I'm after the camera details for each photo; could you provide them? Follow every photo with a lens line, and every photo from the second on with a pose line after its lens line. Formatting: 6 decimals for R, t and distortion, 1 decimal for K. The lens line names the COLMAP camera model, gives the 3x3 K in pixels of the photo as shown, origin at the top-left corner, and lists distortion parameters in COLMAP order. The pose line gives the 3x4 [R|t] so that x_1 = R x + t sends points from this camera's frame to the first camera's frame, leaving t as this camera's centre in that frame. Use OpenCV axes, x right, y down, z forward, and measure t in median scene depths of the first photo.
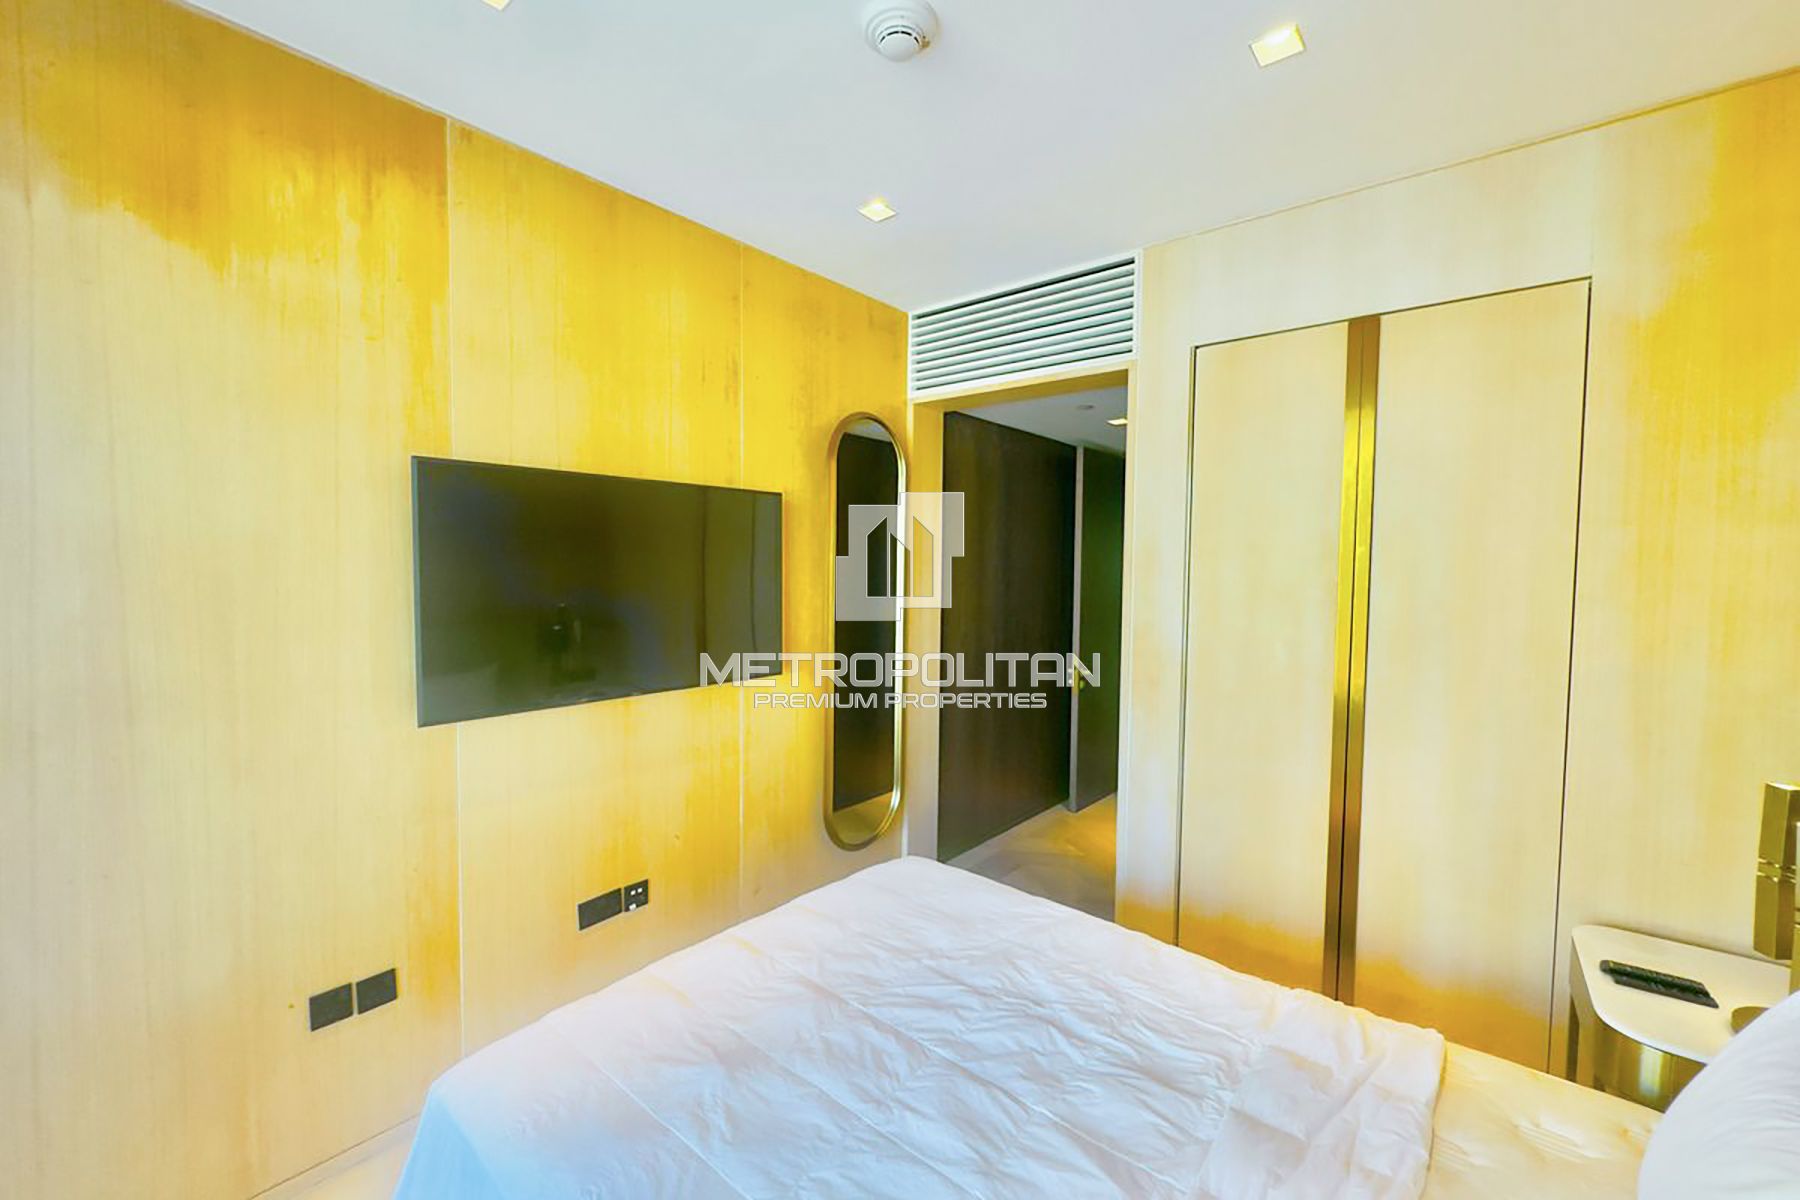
lens RADIAL K [[719.1, 0, 900.0], [0, 719.1, 600.0], [0, 0, 1]] dist [-0.002828, -0.000190]
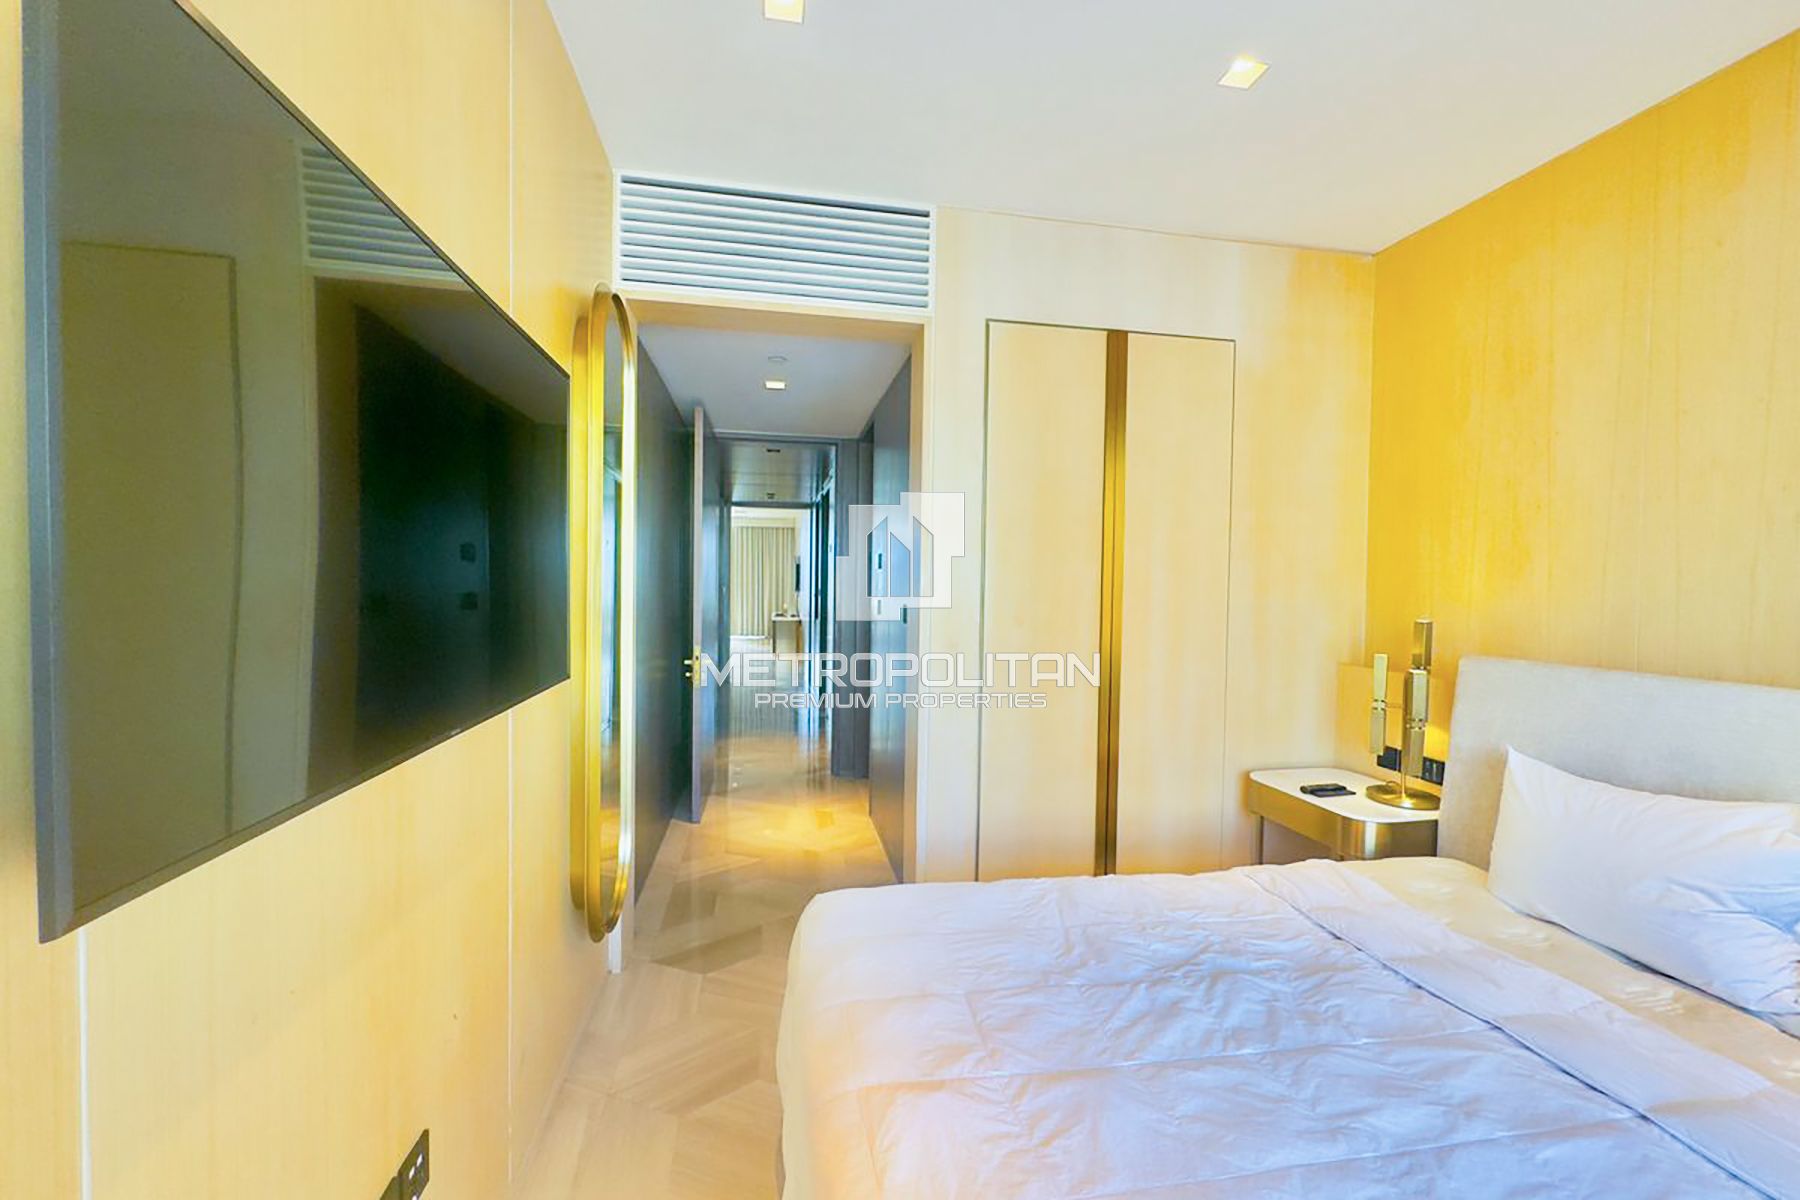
lens RADIAL K [[719.1, 0, 900.0], [0, 719.1, 600.0], [0, 0, 1]] dist [-0.002828, -0.000190]
pose [[0.642397, -0.023110, 0.766024, -0.741569], [0.028669, 0.999570, 0.006113, 0.070053], [-0.765836, 0.018034, 0.642783, 0.667578]]
